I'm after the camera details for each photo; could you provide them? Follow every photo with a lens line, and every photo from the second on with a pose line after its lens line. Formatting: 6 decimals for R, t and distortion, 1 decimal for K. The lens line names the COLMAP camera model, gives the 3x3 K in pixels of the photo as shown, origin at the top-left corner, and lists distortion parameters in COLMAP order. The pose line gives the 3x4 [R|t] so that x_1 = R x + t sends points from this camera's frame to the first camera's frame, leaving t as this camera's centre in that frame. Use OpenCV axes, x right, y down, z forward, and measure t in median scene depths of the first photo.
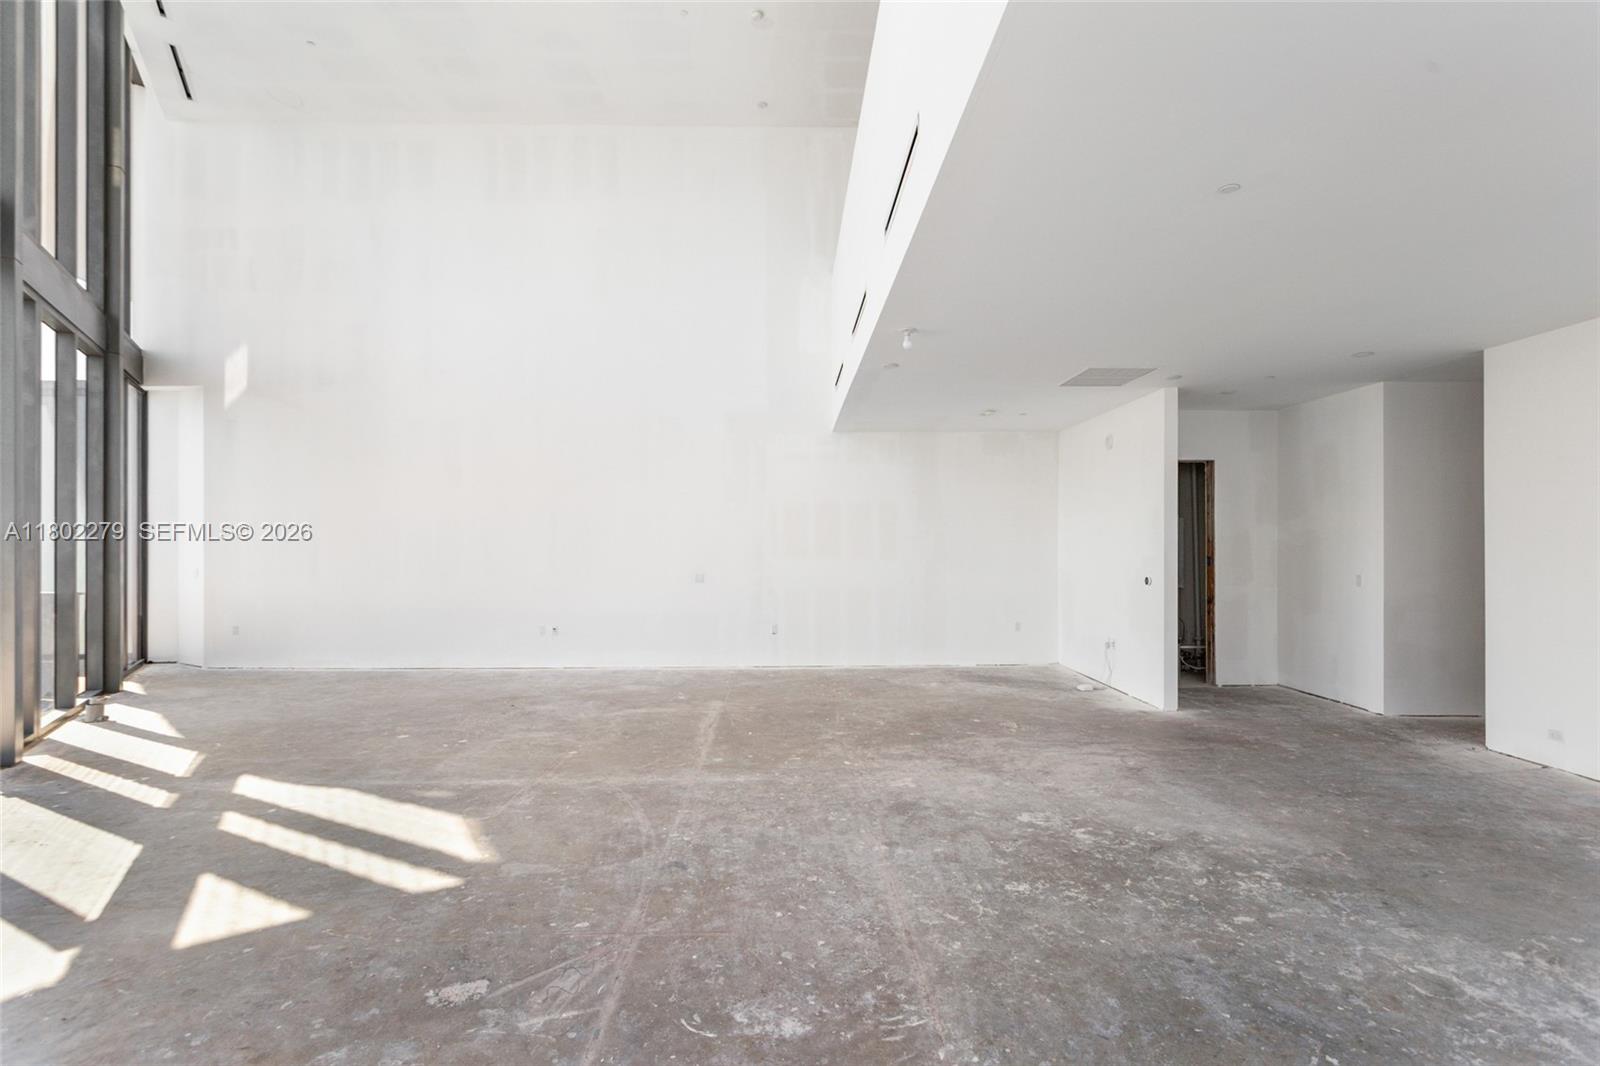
lens RADIAL K [[775.3, 0, 787.6], [0, 775.3, 528.8], [0, 0, 1]] dist [0.000720, 0.000646]
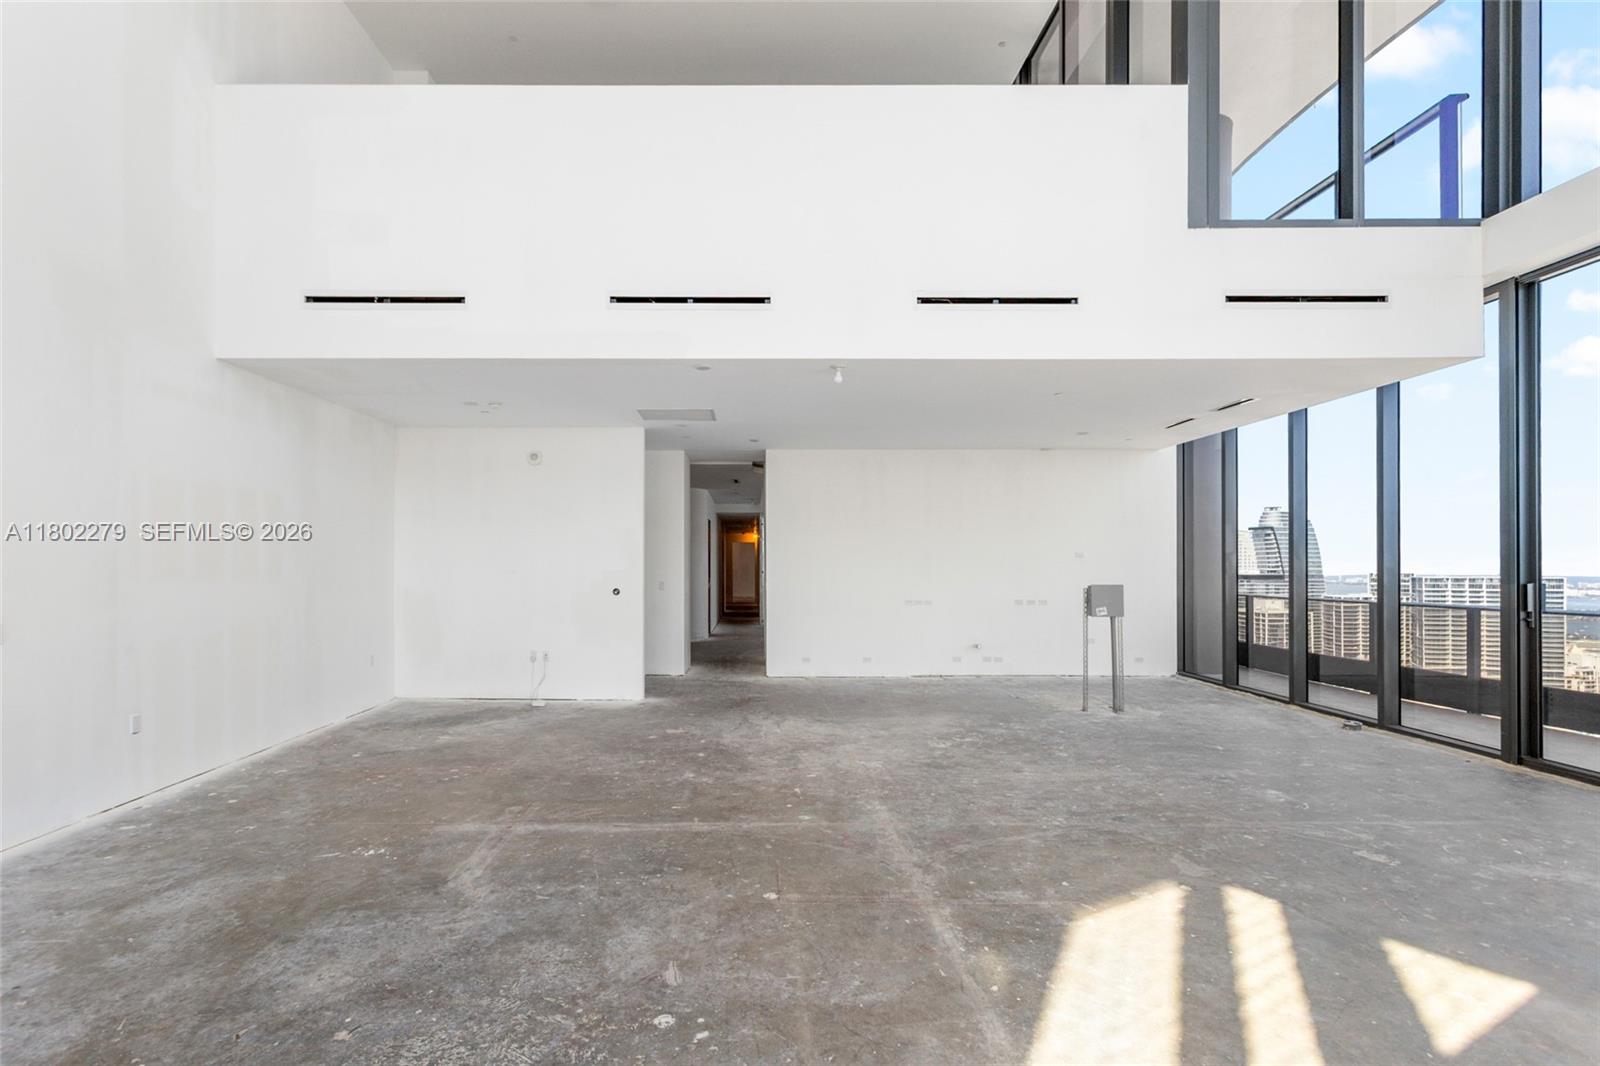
lens RADIAL K [[775.3, 0, 787.6], [0, 775.3, 528.8], [0, 0, 1]] dist [0.000720, 0.000646]
pose [[-0.002125, 0.046544, 0.998914, -1.026624], [-0.021228, 0.998689, -0.046579, 0.033799], [-0.999772, -0.021304, -0.001134, 1.137698]]
